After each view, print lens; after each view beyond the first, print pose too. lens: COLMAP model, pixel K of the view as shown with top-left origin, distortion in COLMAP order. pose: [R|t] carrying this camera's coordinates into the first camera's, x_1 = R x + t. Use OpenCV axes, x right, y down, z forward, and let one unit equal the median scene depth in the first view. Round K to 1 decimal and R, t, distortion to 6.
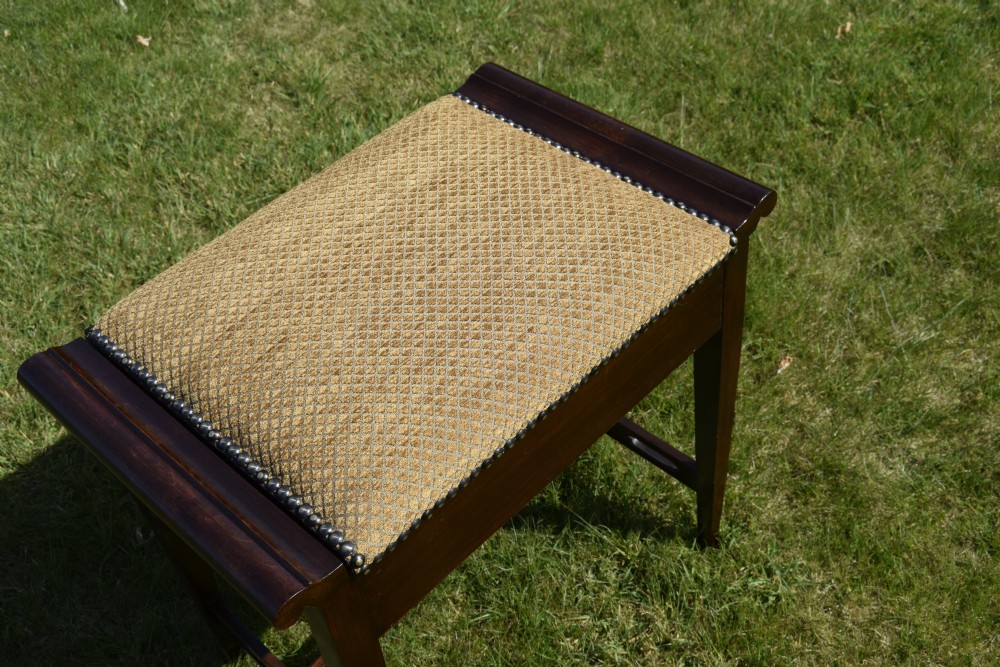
lens RADIAL K [[1222.6, 0, 500.0], [0, 1222.6, 333.5], [0, 0, 1]] dist [-0.015356, -0.006222]
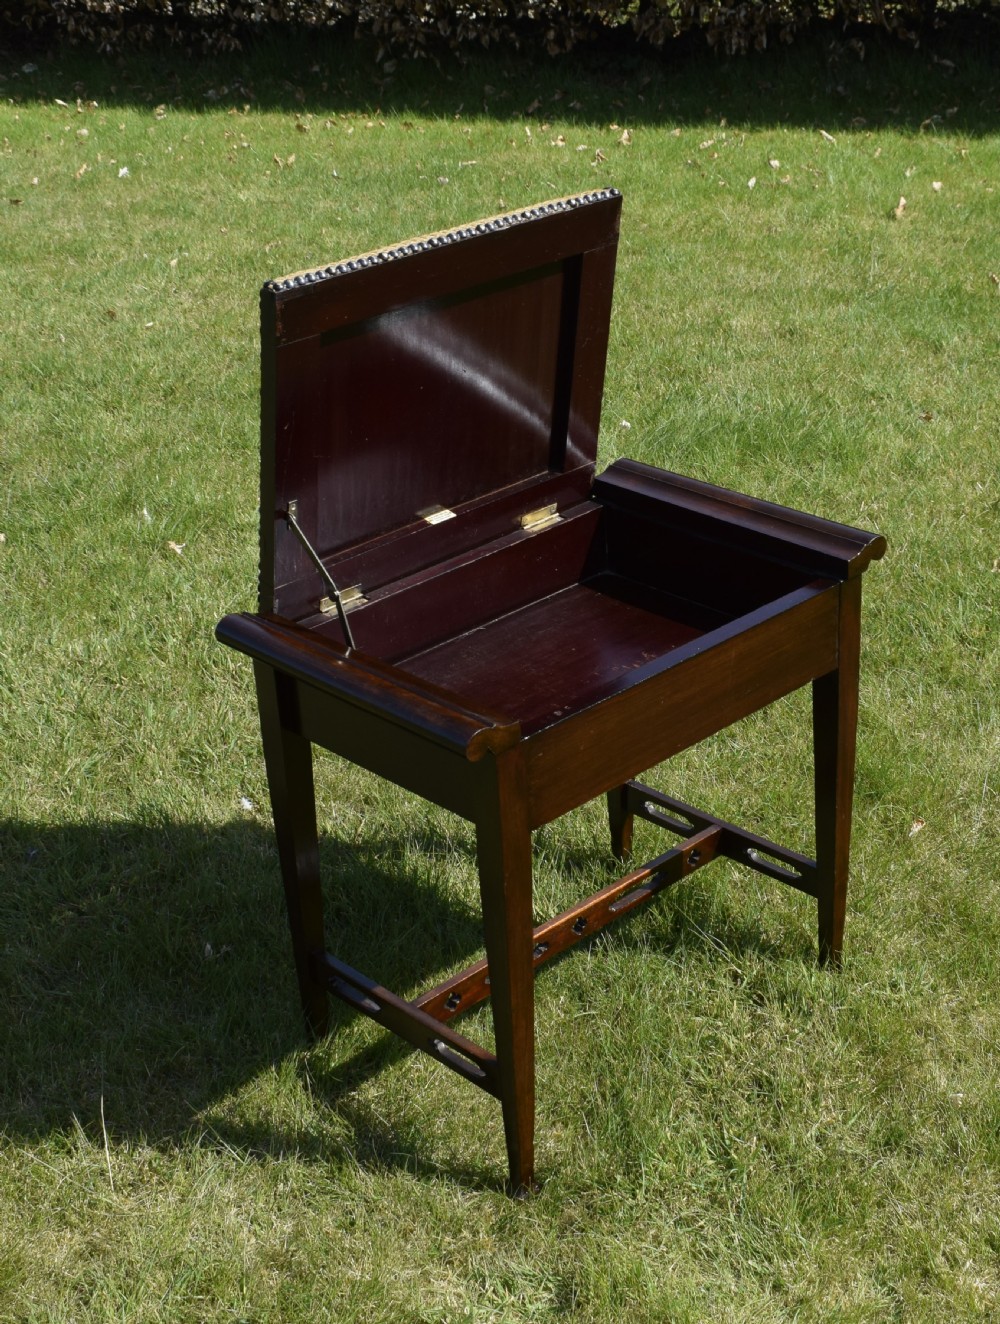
lens RADIAL K [[2237.4, 0, 500.0], [0, 2237.4, 662.0], [0, 0, 1]] dist [-0.033715, -0.091151]
pose [[0.998153, 0.060003, -0.009520, -0.100604], [-0.059750, 0.941167, -0.332619, 0.675356], [-0.010999, 0.332573, 0.943013, -0.868856]]
